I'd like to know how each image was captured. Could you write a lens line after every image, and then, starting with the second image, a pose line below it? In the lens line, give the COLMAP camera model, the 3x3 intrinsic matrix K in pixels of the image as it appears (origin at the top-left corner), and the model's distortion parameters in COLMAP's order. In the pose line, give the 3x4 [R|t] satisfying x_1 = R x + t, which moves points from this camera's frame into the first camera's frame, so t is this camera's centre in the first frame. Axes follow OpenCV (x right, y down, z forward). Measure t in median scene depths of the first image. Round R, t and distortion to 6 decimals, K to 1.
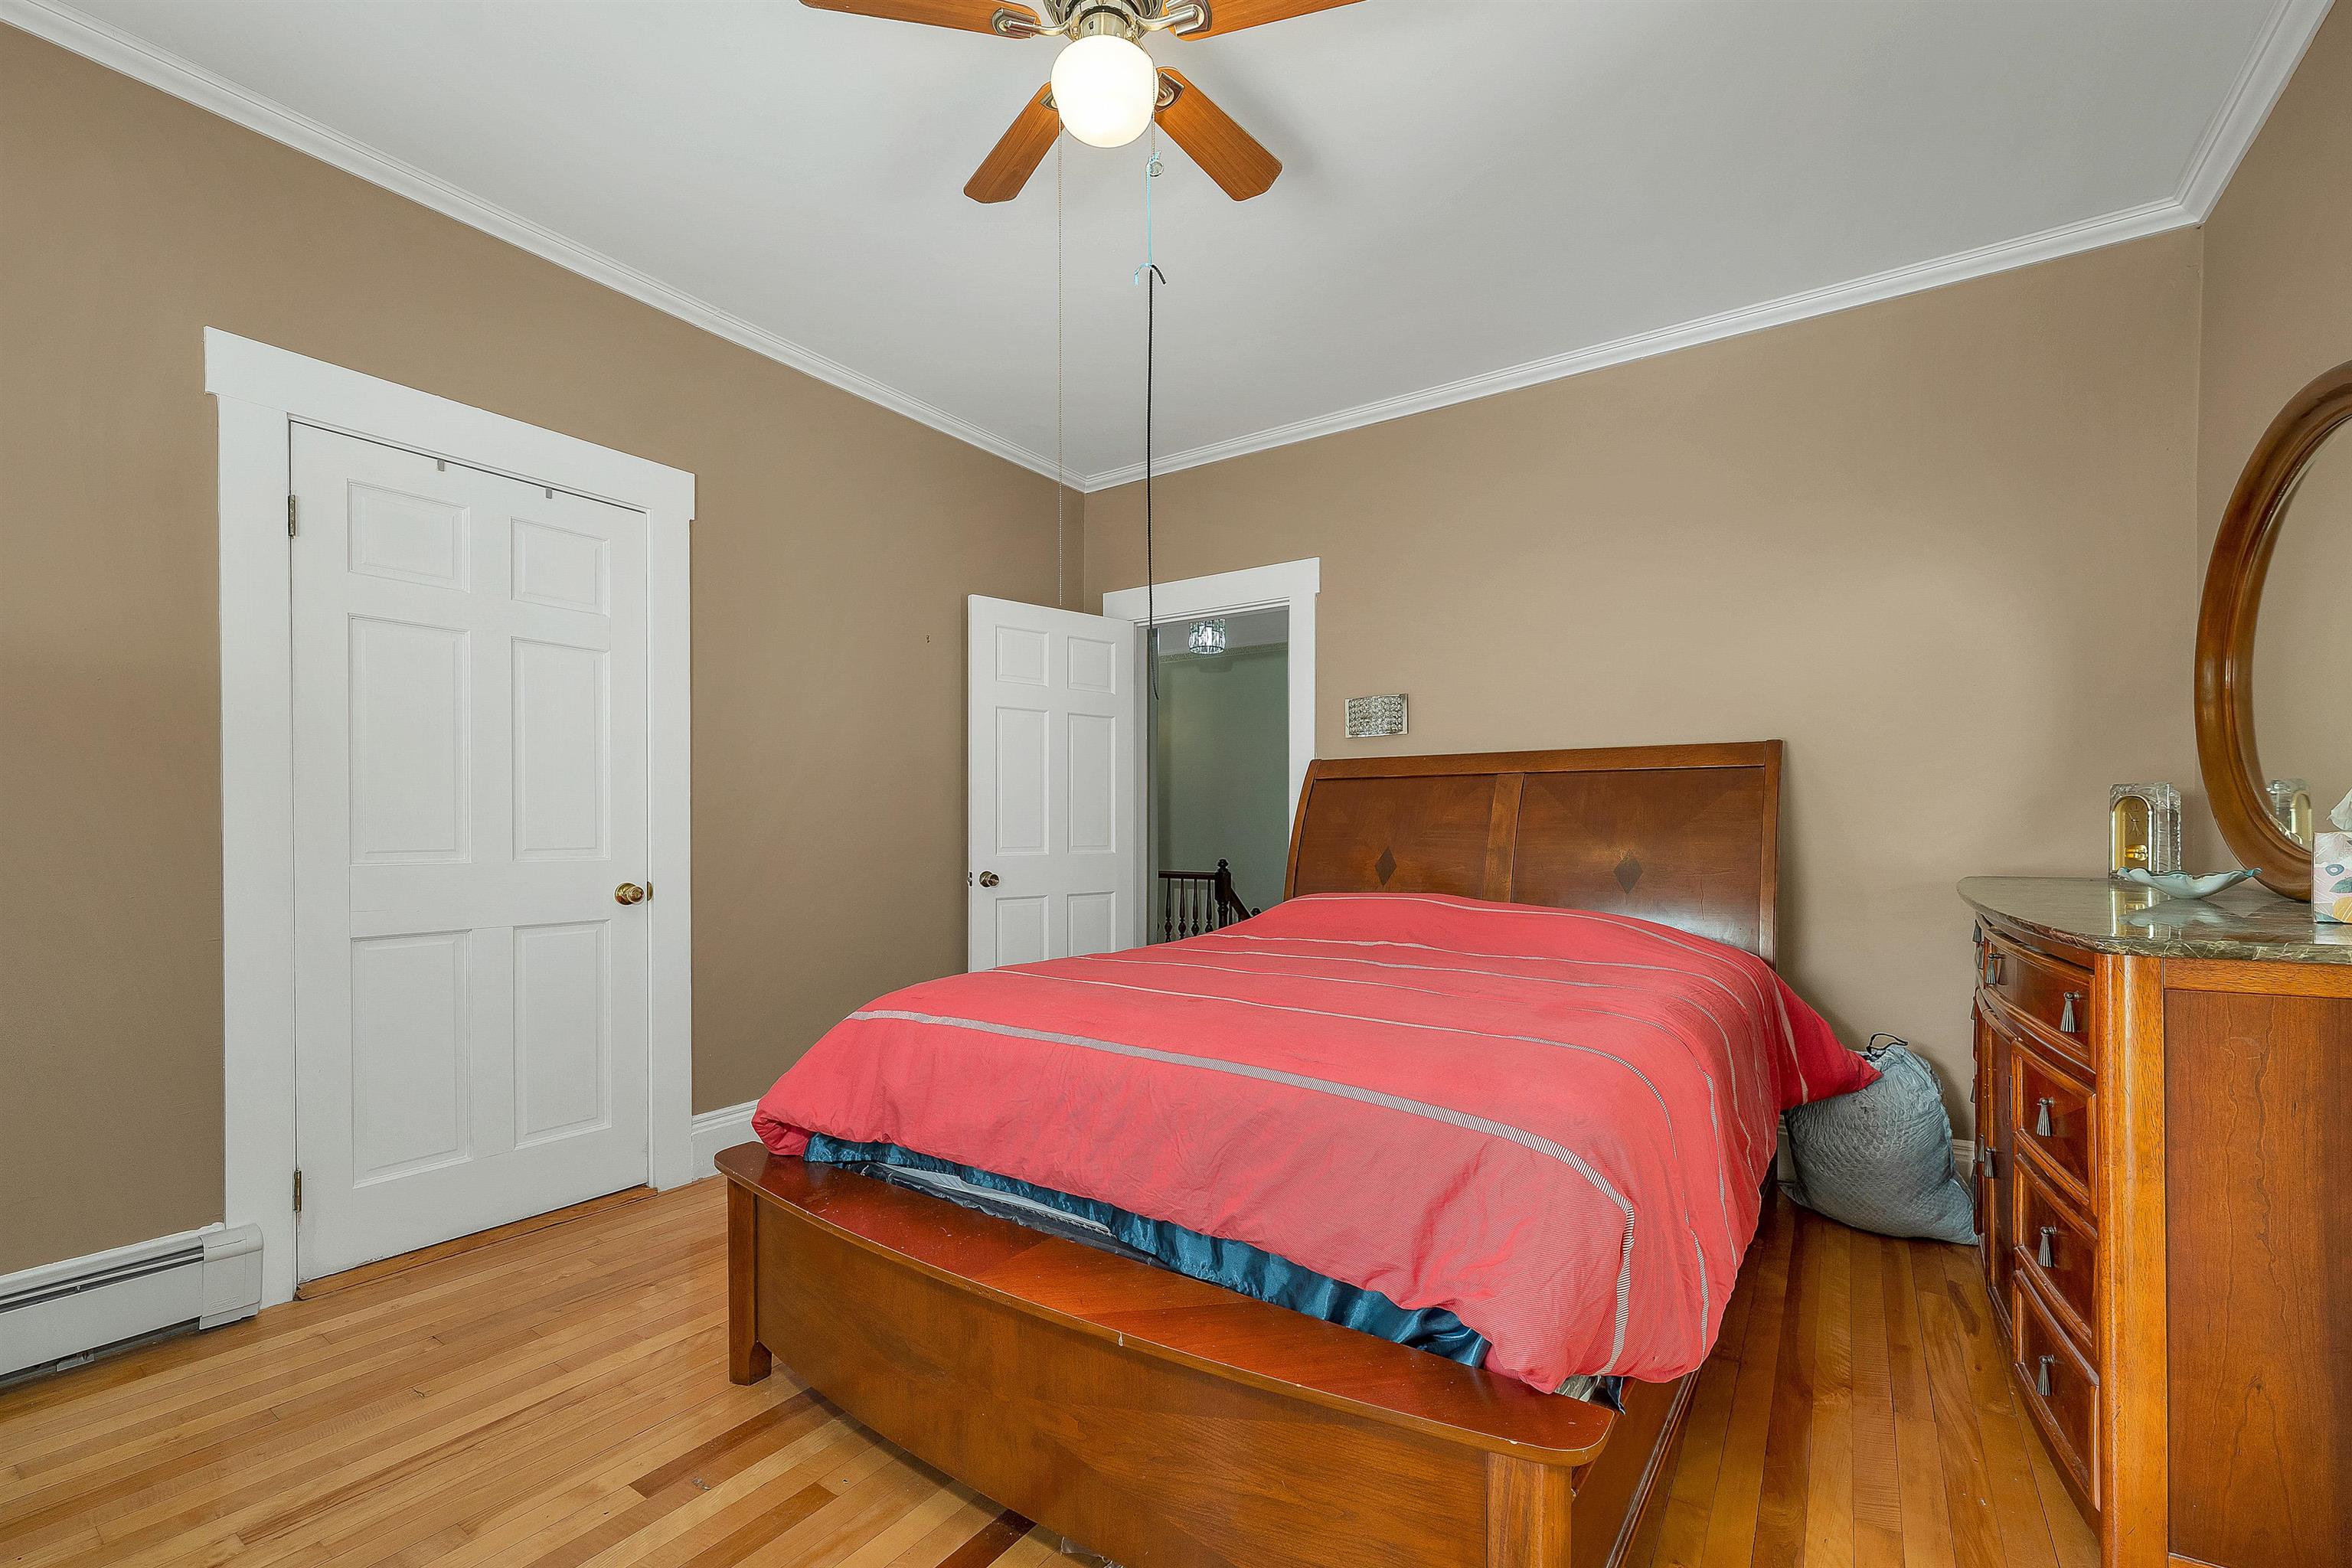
lens RADIAL K [[980.1, 0, 1171.6], [0, 980.1, 790.3], [0, 0, 1]] dist [0.002735, 0.000173]
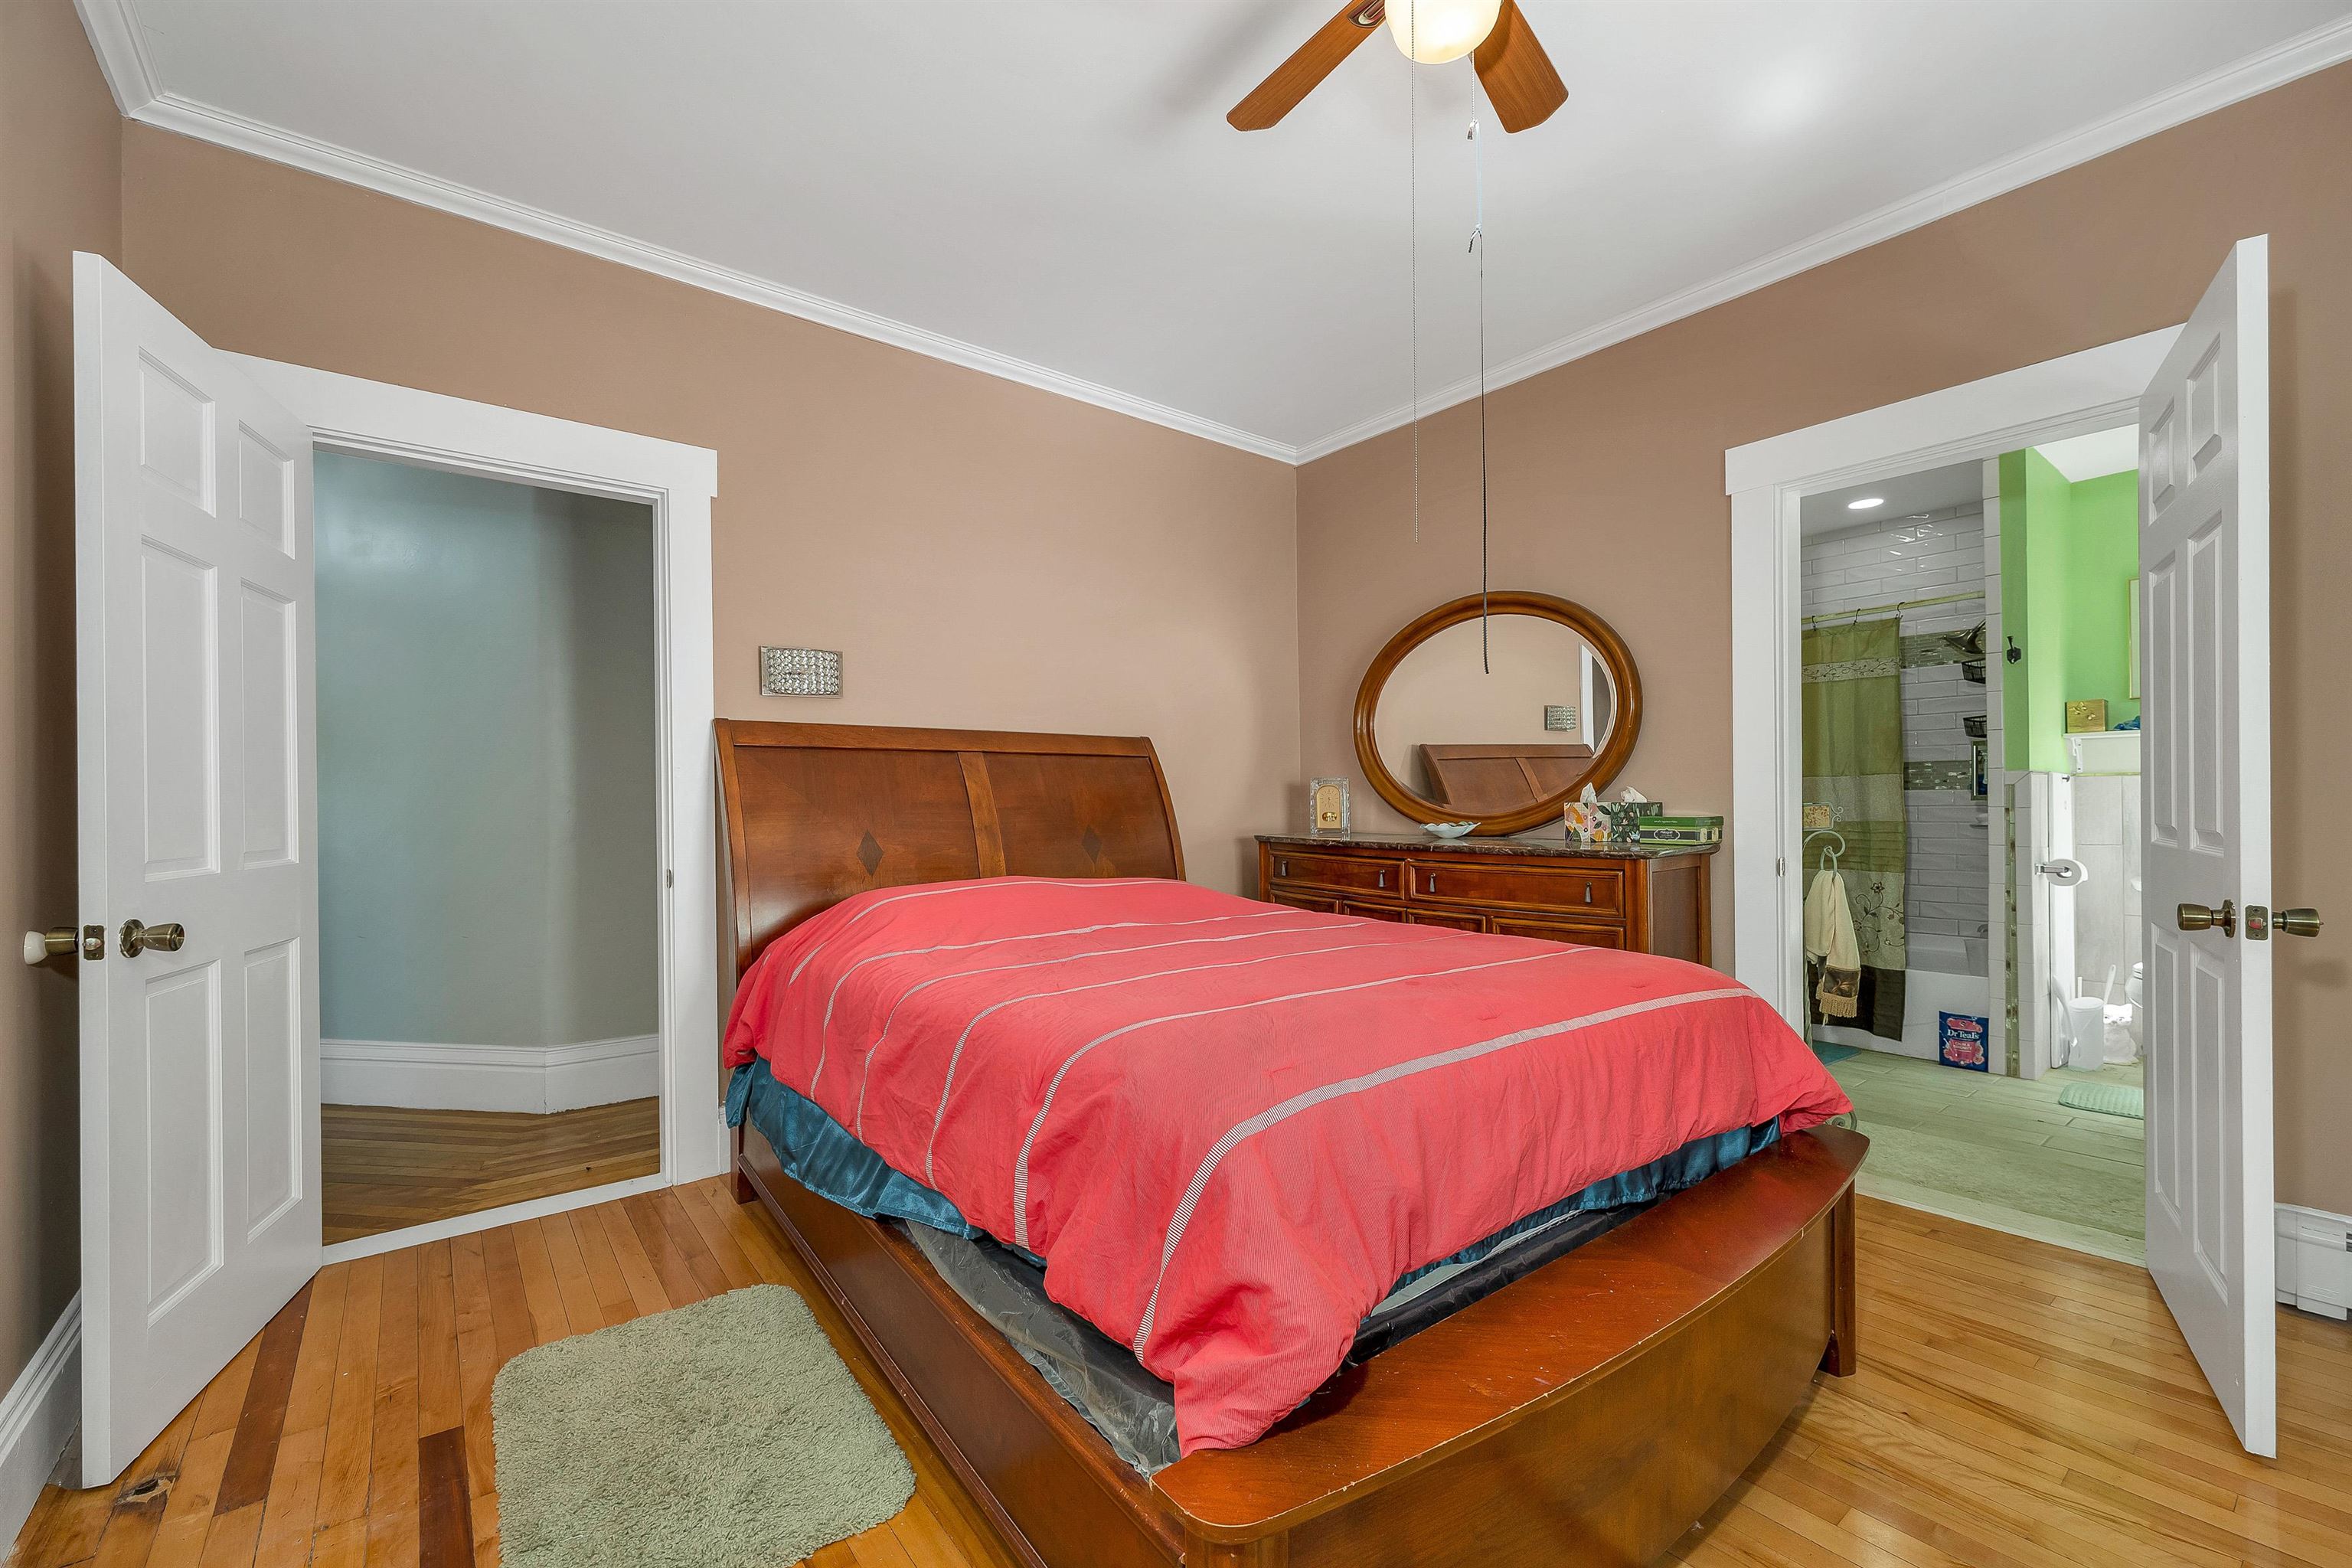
lens RADIAL K [[980.1, 0, 1171.6], [0, 980.1, 790.3], [0, 0, 1]] dist [0.002735, 0.000173]
pose [[0.309841, 0.000501, 0.950788, -0.480048], [-0.037100, 0.999245, 0.011564, 0.002899], [-0.950064, -0.038857, 0.309625, 0.447053]]
